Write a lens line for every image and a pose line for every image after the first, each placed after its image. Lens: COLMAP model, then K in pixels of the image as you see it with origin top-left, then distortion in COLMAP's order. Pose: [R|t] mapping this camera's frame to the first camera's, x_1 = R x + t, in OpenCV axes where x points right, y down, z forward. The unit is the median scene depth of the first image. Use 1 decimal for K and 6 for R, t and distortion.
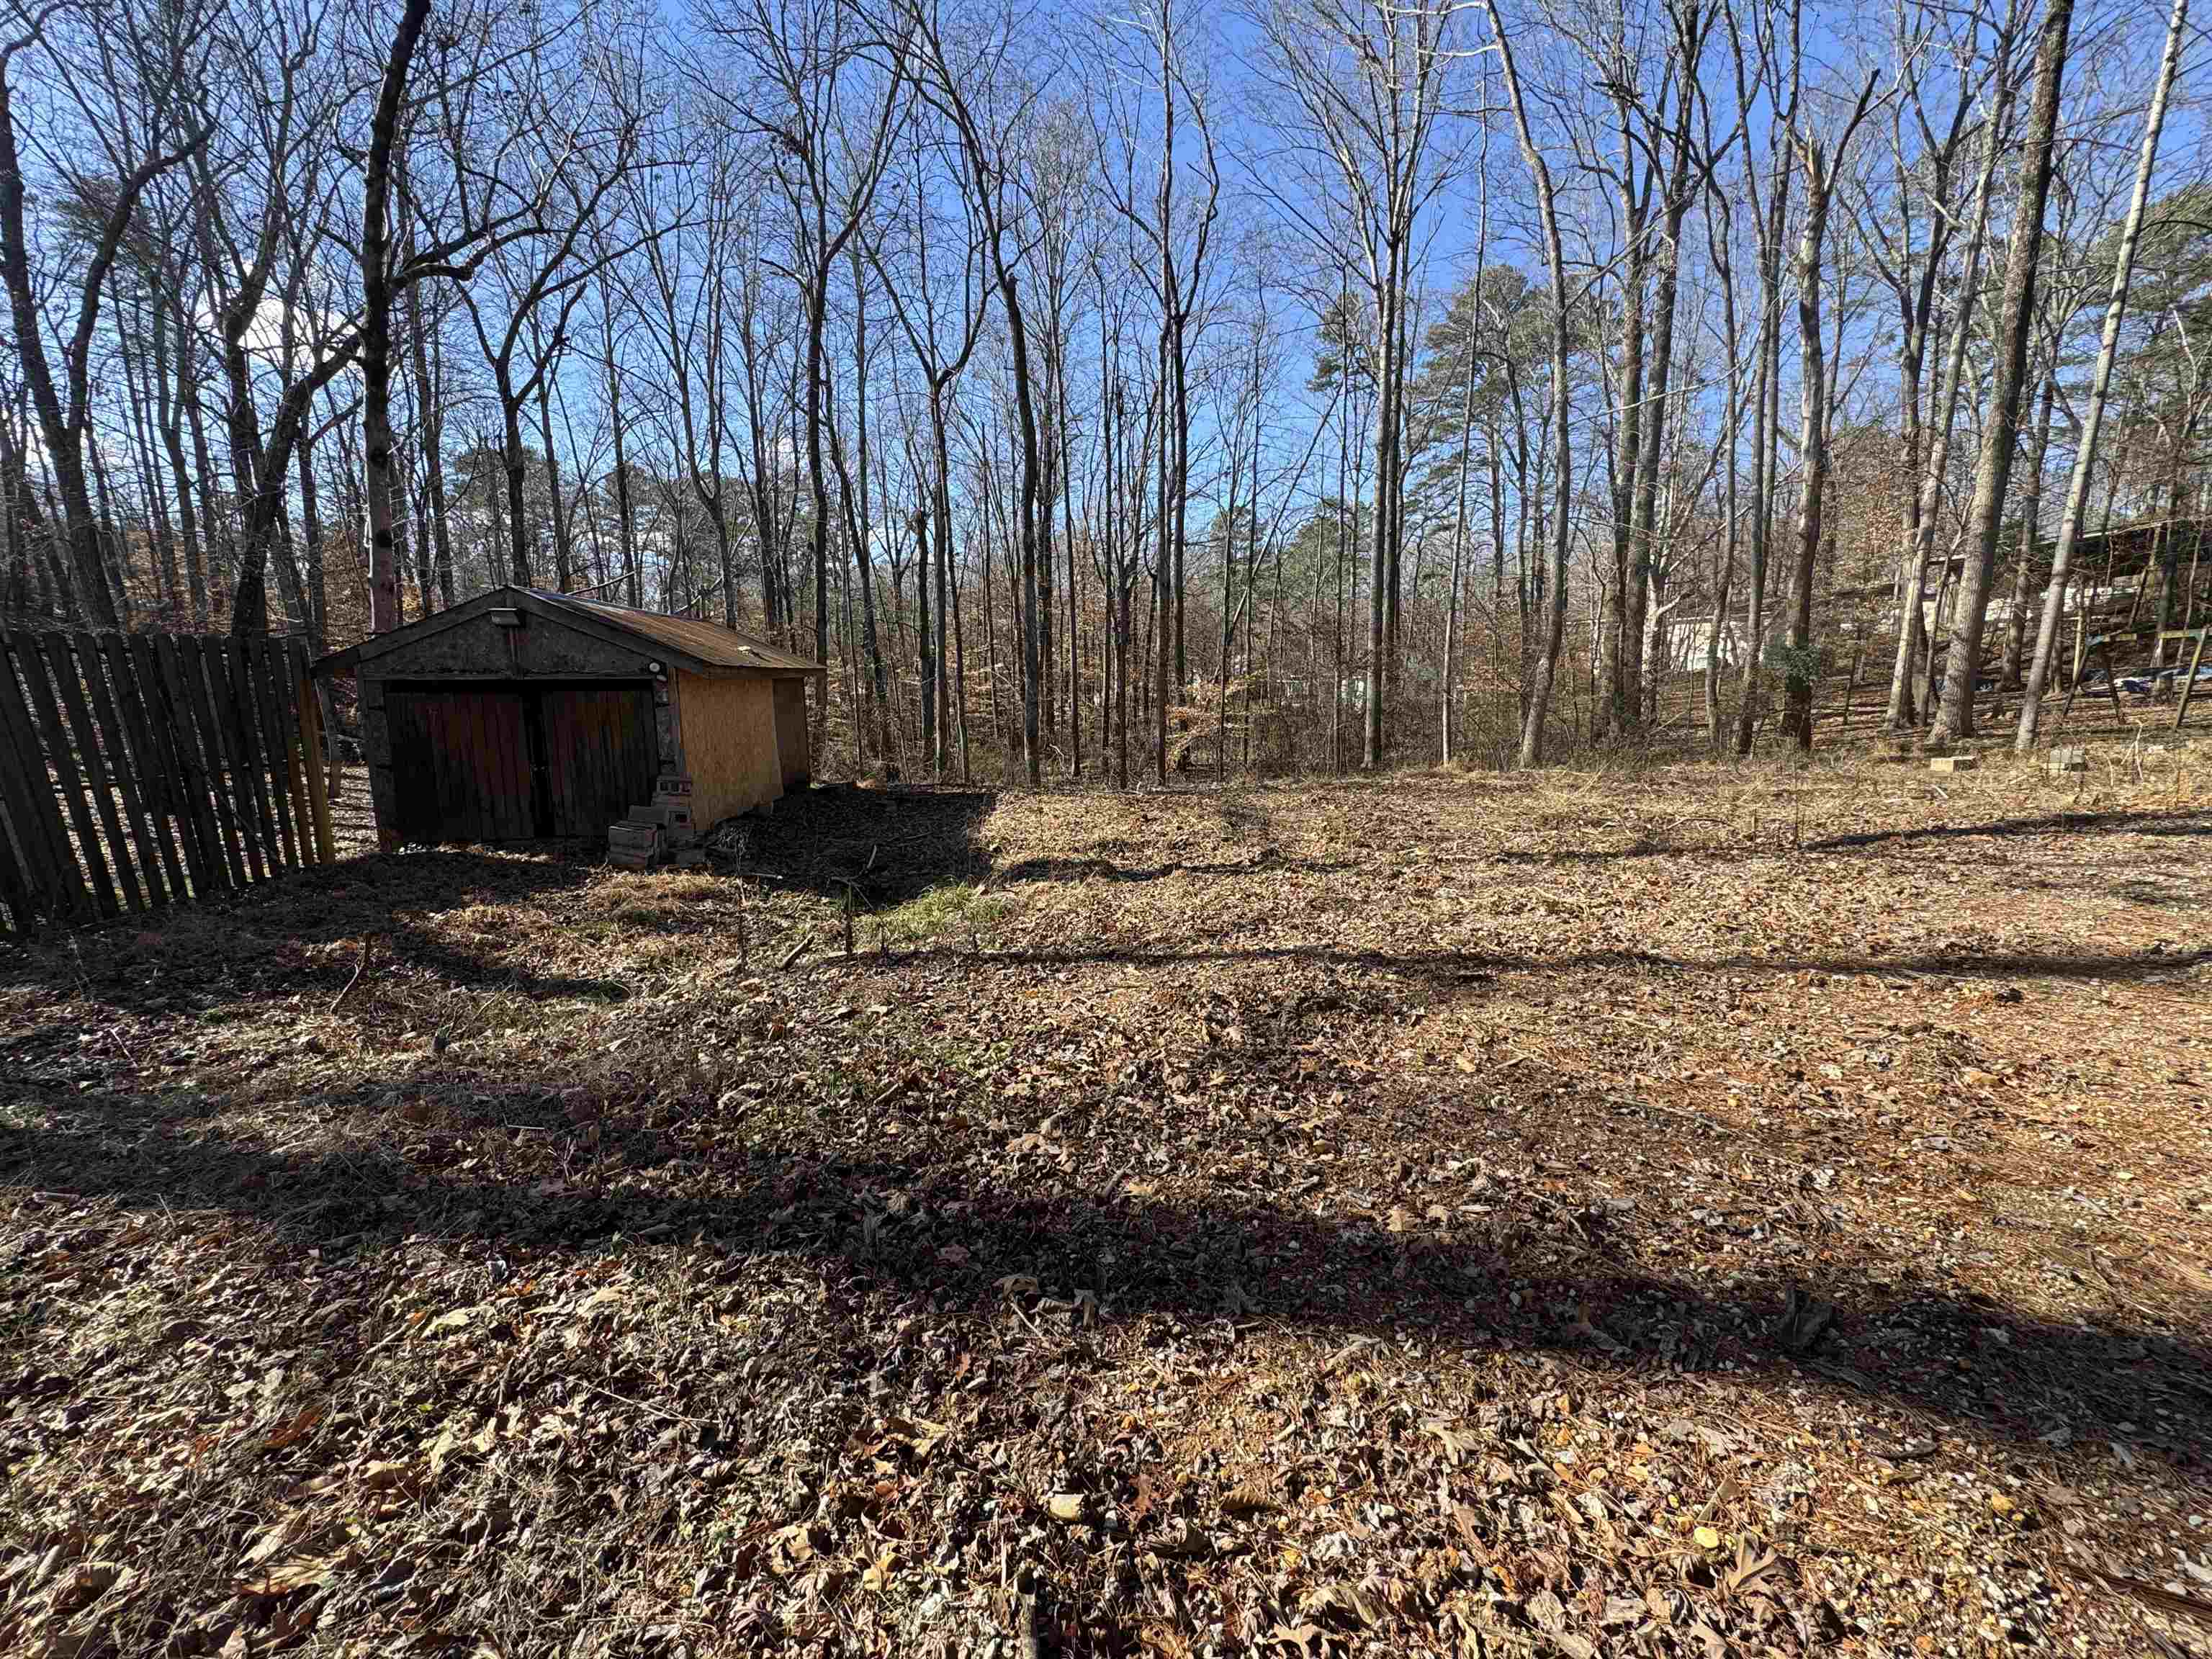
lens RADIAL K [[881.9, 0, 1105.9], [0, 881.9, 825.8], [0, 0, 1]] dist [-0.003085, 0.000889]
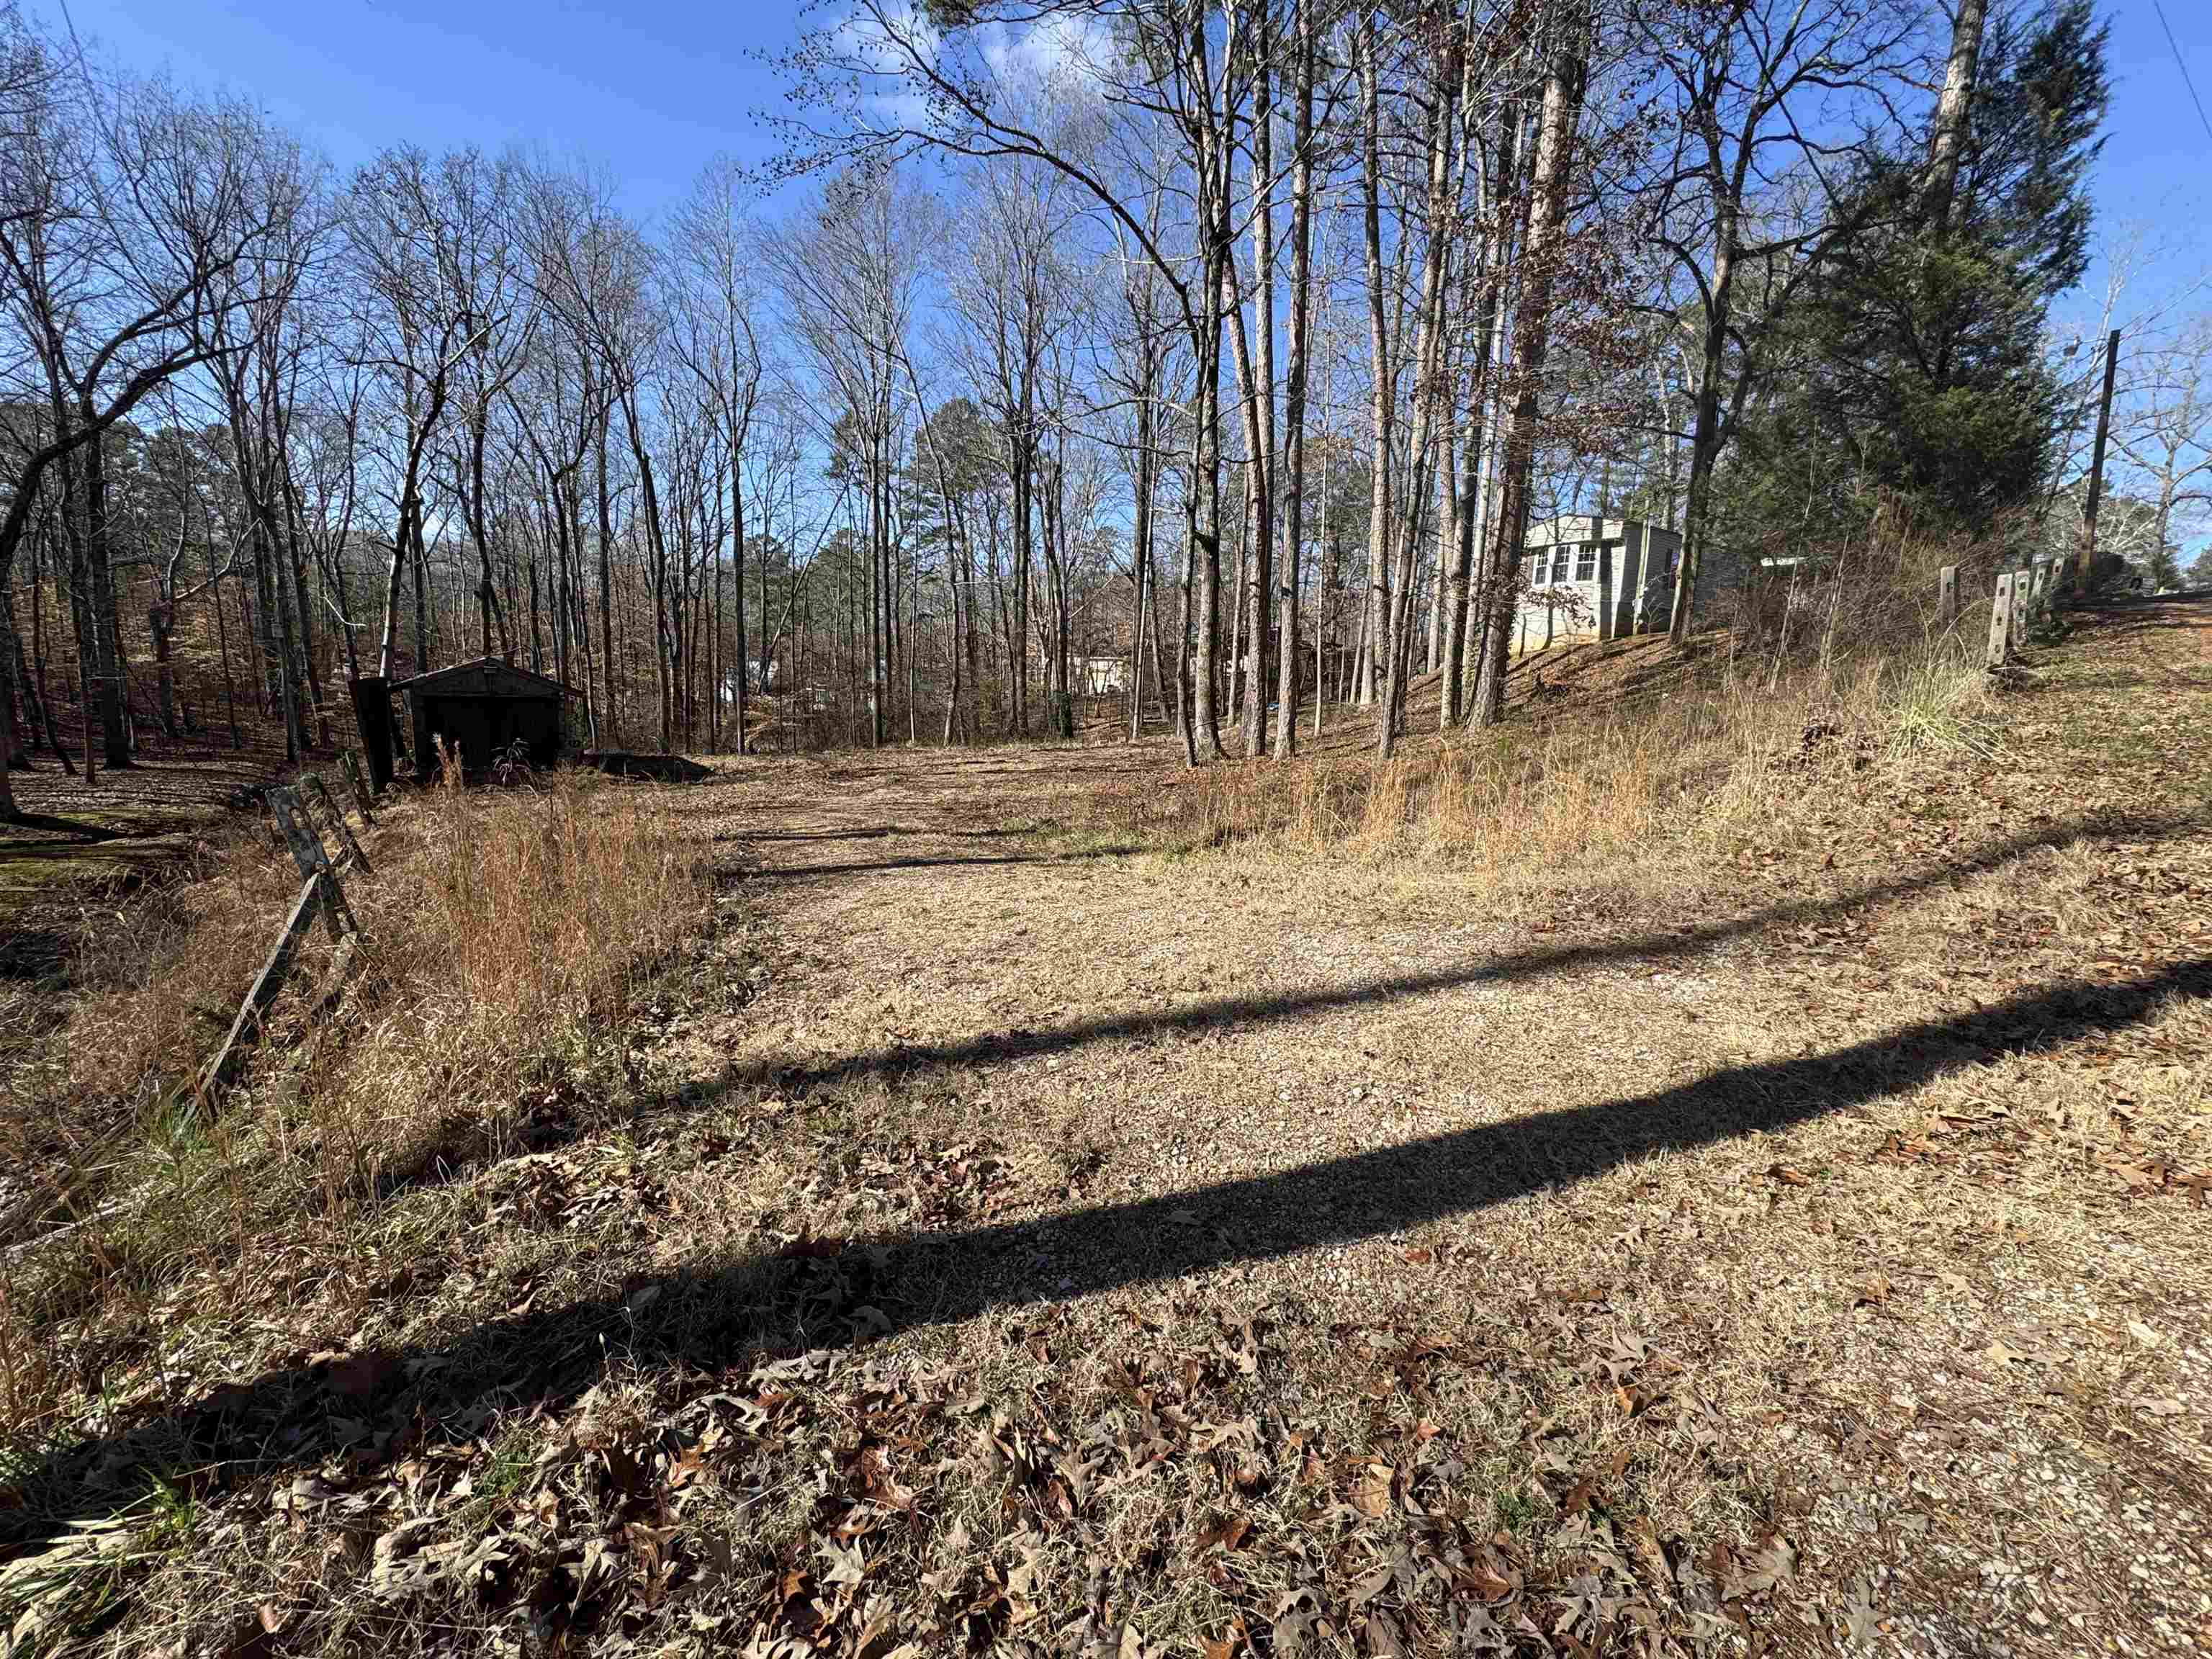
lens RADIAL K [[881.9, 0, 1105.9], [0, 881.9, 825.8], [0, 0, 1]] dist [-0.003085, 0.000889]
pose [[0.861893, -0.043587, 0.505214, -0.150562], [0.046033, 0.998911, 0.007648, 0.072989], [-0.504997, 0.016665, 0.862960, -0.563262]]
